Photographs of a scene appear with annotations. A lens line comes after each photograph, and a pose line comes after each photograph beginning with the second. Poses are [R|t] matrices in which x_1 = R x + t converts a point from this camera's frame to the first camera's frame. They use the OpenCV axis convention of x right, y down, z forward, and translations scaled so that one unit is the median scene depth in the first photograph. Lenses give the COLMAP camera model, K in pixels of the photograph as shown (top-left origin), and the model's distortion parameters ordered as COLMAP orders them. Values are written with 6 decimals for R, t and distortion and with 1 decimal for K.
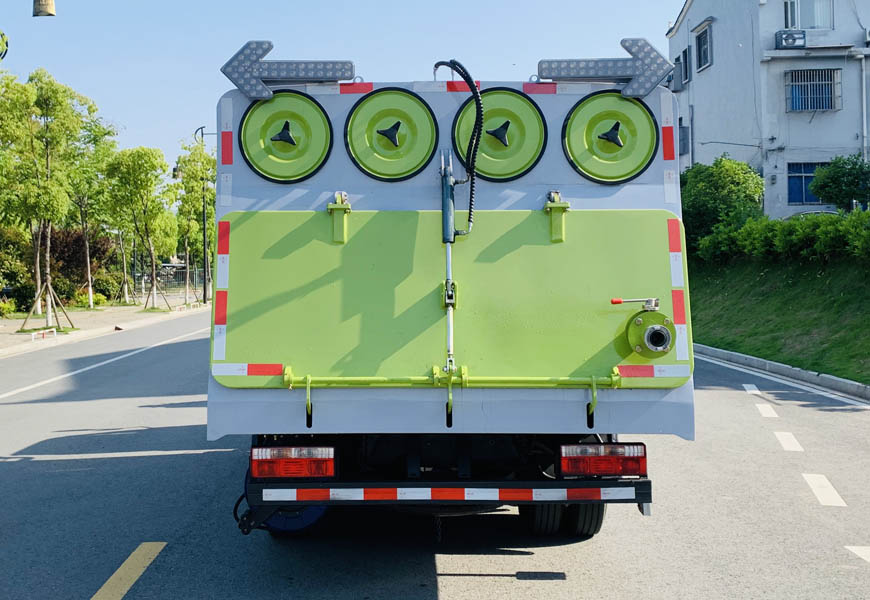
lens RADIAL K [[969.4, 0, 385.7], [0, 969.4, 298.3], [0, 0, 1]] dist [0.018249, 0.019672]
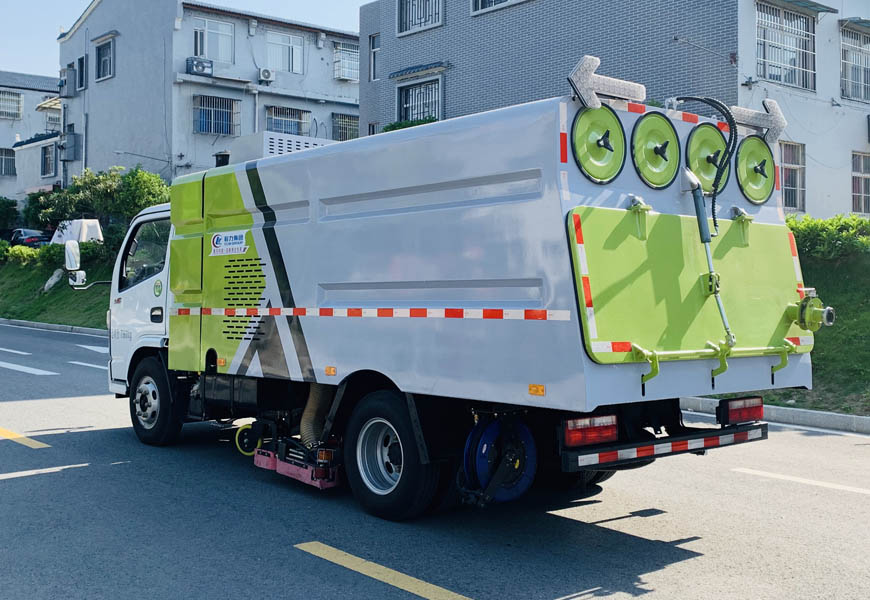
lens RADIAL K [[969.4, 0, 385.7], [0, 969.4, 298.3], [0, 0, 1]] dist [0.018249, 0.019672]
pose [[0.778108, 0.009313, 0.628061, -0.102503], [-0.004071, 0.999944, -0.009784, 0.002787], [-0.628117, 0.005056, 0.778102, 0.027614]]
